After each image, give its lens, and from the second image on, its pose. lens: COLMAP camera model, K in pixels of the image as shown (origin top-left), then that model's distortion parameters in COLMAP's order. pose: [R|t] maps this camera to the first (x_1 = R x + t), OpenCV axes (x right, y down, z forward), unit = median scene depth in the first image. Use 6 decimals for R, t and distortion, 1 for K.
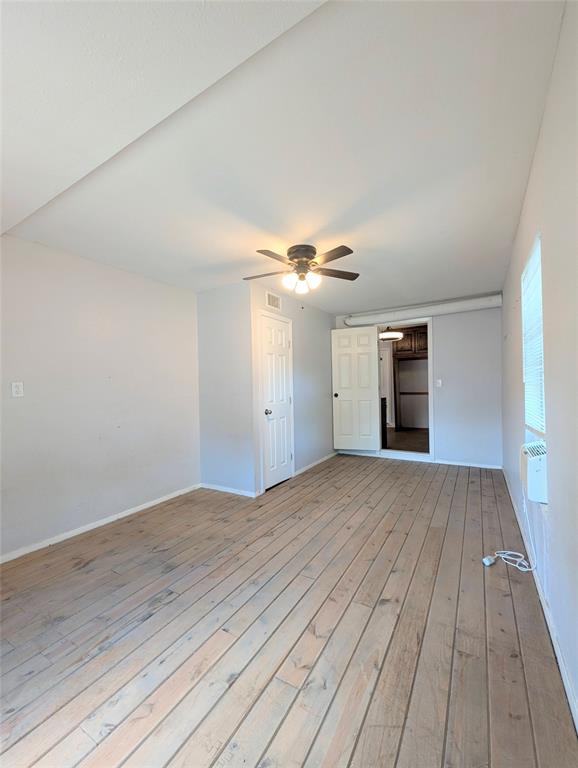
lens RADIAL K [[317.8, 0, 289.1], [0, 317.8, 385.7], [0, 0, 1]] dist [-0.000459, -0.000314]
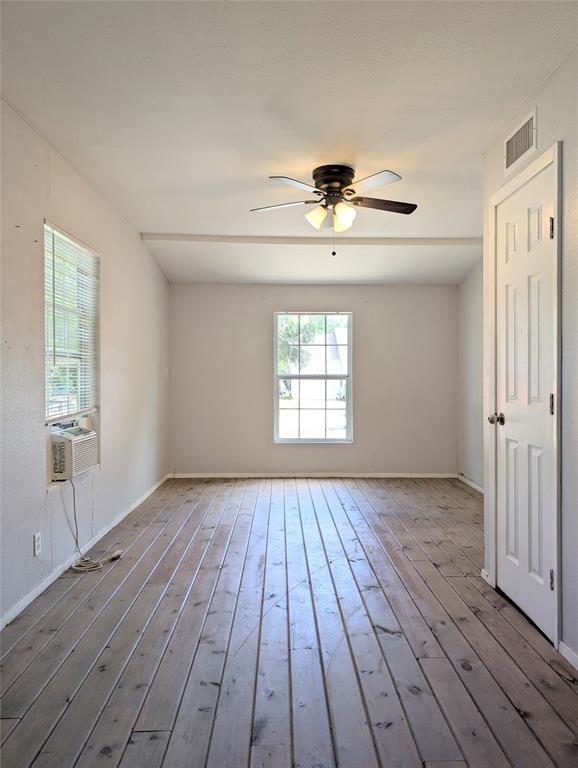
lens RADIAL K [[558.5, 0, 289.0], [0, 558.5, 384.0], [0, 0, 1]] dist [0.002172, -0.001027]
pose [[-0.853320, 0.022430, -0.520905, 0.627121], [0.012460, 0.999666, 0.022633, 0.014130], [0.521239, 0.012822, -0.853314, 1.609383]]
